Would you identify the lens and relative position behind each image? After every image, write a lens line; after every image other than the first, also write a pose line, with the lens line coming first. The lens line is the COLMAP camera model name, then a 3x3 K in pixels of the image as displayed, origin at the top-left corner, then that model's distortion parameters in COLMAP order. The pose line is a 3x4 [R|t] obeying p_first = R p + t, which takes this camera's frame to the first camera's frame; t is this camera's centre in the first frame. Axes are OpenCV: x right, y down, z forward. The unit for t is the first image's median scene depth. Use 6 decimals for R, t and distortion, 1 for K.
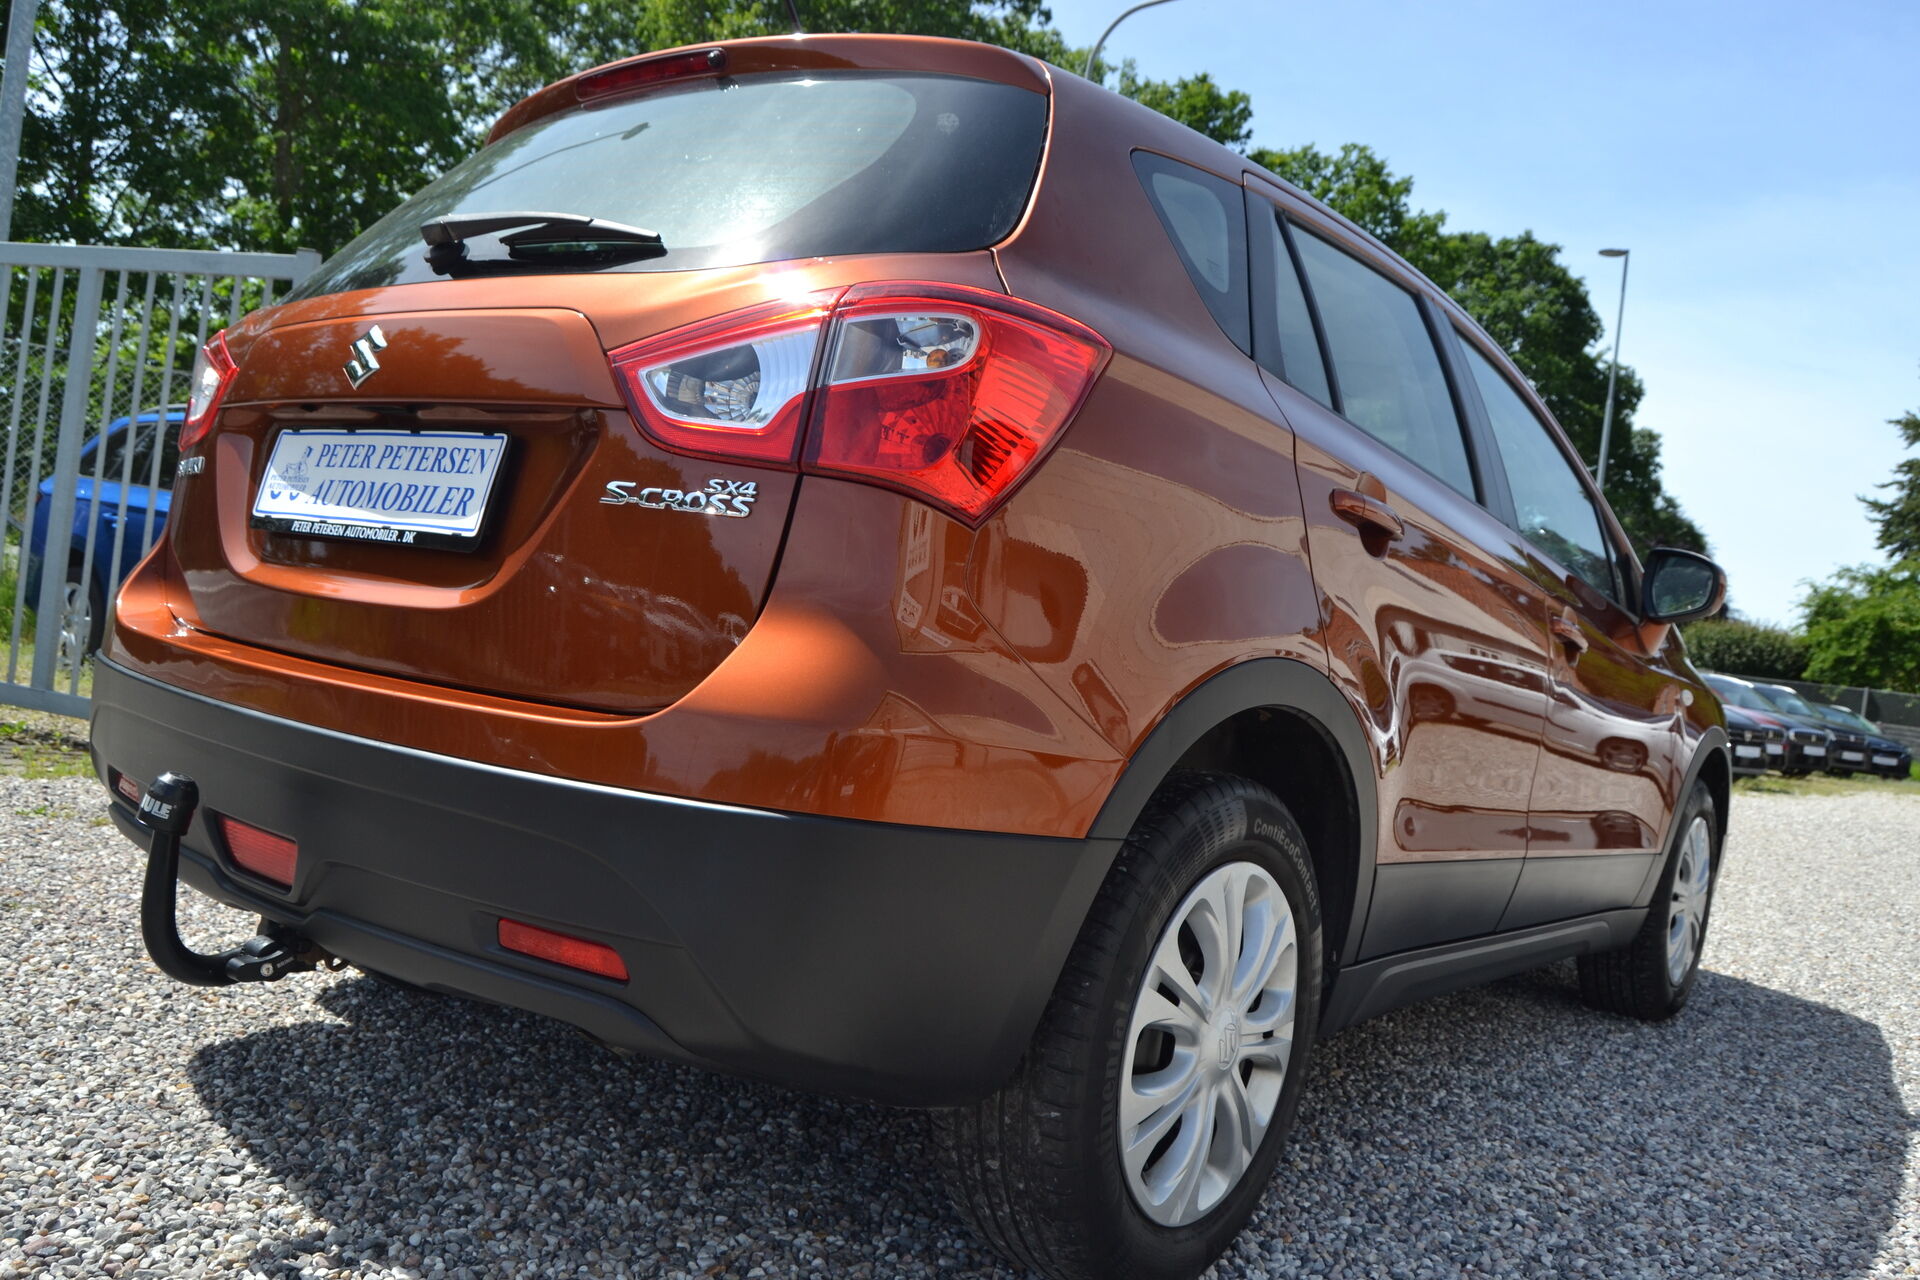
lens RADIAL K [[1511.8, 0, 960.0], [0, 1511.8, 640.0], [0, 0, 1]] dist [-0.082115, 0.006318]
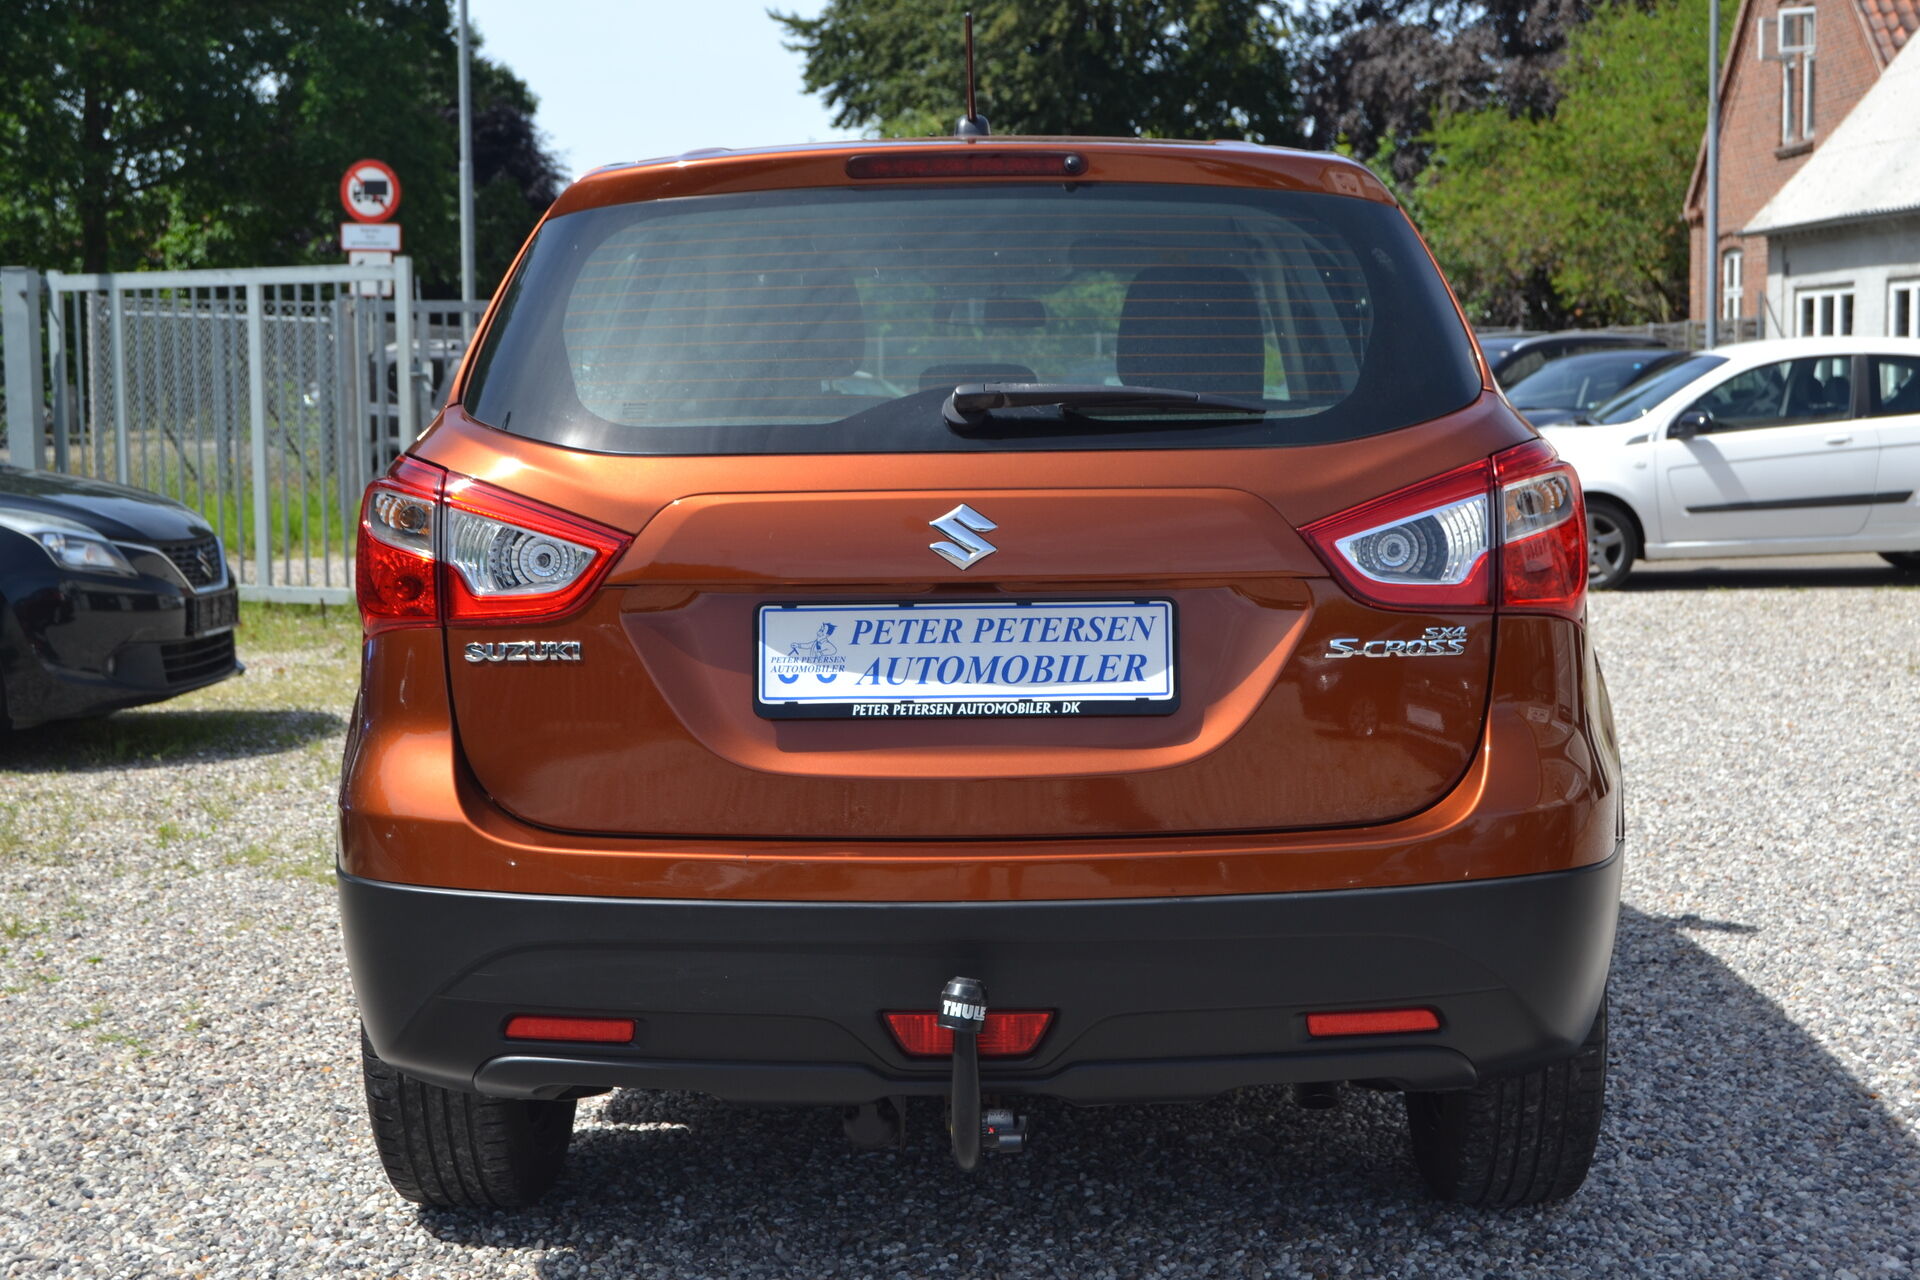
lens RADIAL K [[2757.5, 0, 960.0], [0, 2757.5, 640.0], [0, 0, 1]] dist [-0.042232, -0.152847]
pose [[0.808394, -0.183210, 0.559405, -1.443020], [0.116799, 0.981359, 0.152618, -0.402832], [-0.576938, -0.058037, 0.814723, -0.522620]]
